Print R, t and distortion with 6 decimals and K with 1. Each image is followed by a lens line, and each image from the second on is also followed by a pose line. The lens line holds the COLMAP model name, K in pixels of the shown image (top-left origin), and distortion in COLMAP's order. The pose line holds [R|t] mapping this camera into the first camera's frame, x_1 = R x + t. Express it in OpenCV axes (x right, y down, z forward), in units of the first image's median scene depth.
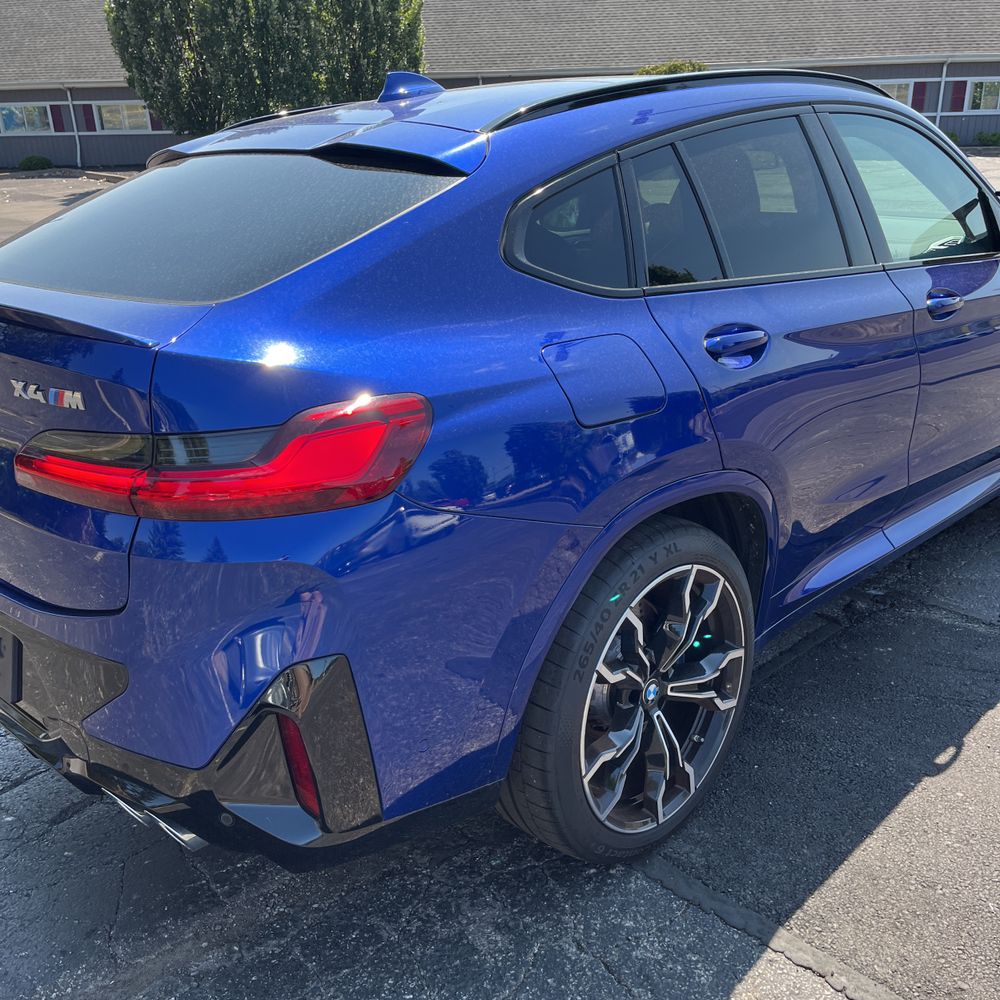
lens RADIAL K [[1022.1, 0, 495.9], [0, 1022.1, 494.1], [0, 0, 1]] dist [0.017420, 0.000000]
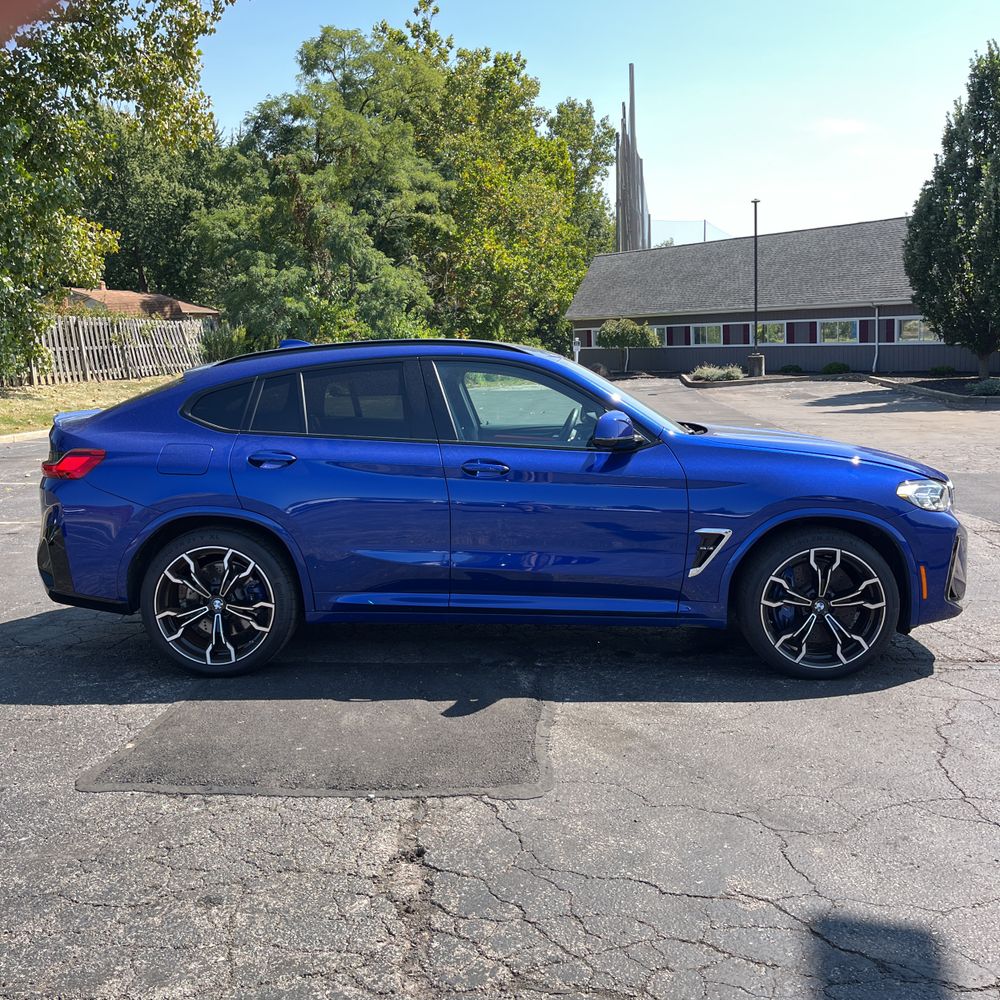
lens RADIAL K [[1022.1, 0, 499.6], [0, 1022.1, 493.2], [0, 0, 1]] dist [0.017420, 0.000000]
pose [[0.677823, 0.112237, -0.726608, 2.057909], [-0.246686, 0.965708, -0.080953, -0.013521], [0.692605, 0.234116, 0.682267, -0.163122]]
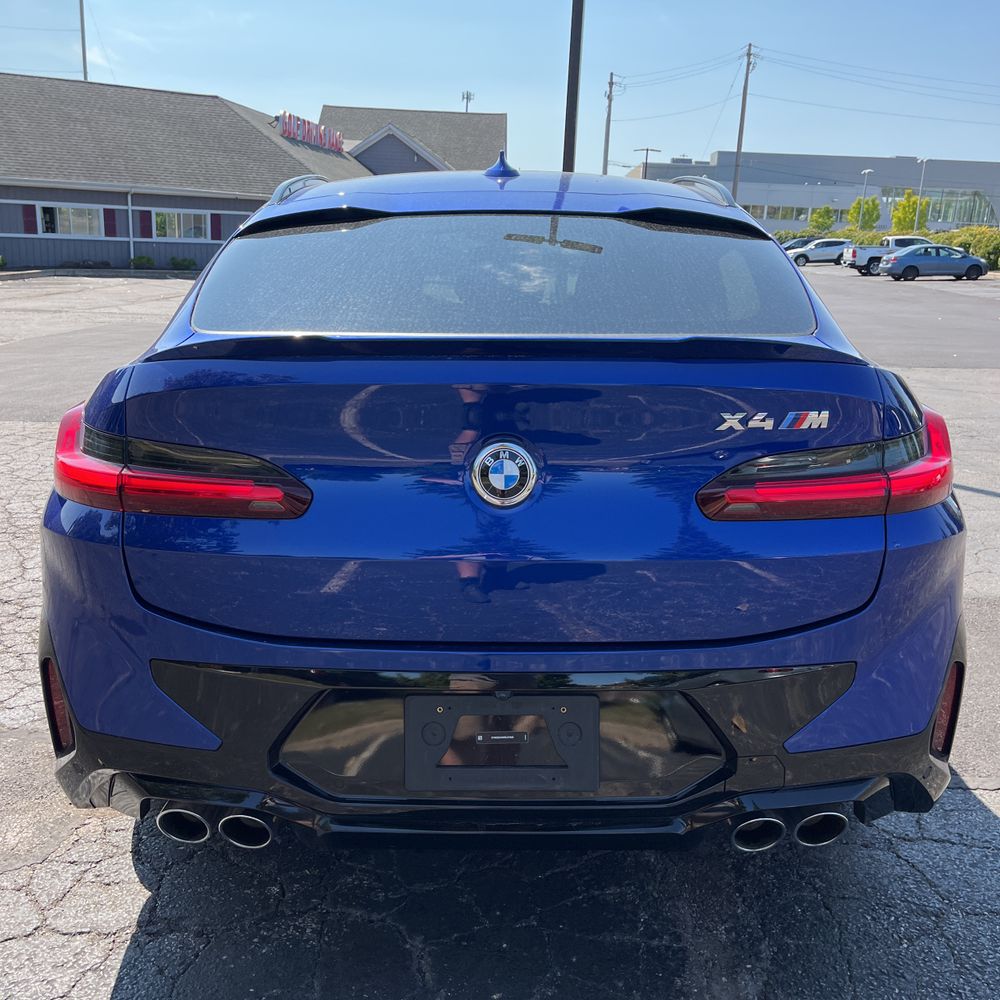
lens RADIAL K [[1022.1, 0, 497.8], [0, 1022.1, 501.5], [0, 0, 1]] dist [0.017420, 0.000000]
pose [[0.705698, -0.129528, 0.696572, -0.944847], [0.202533, 0.979002, -0.023141, -0.034091], [-0.678948, 0.157409, 0.717113, 0.315530]]
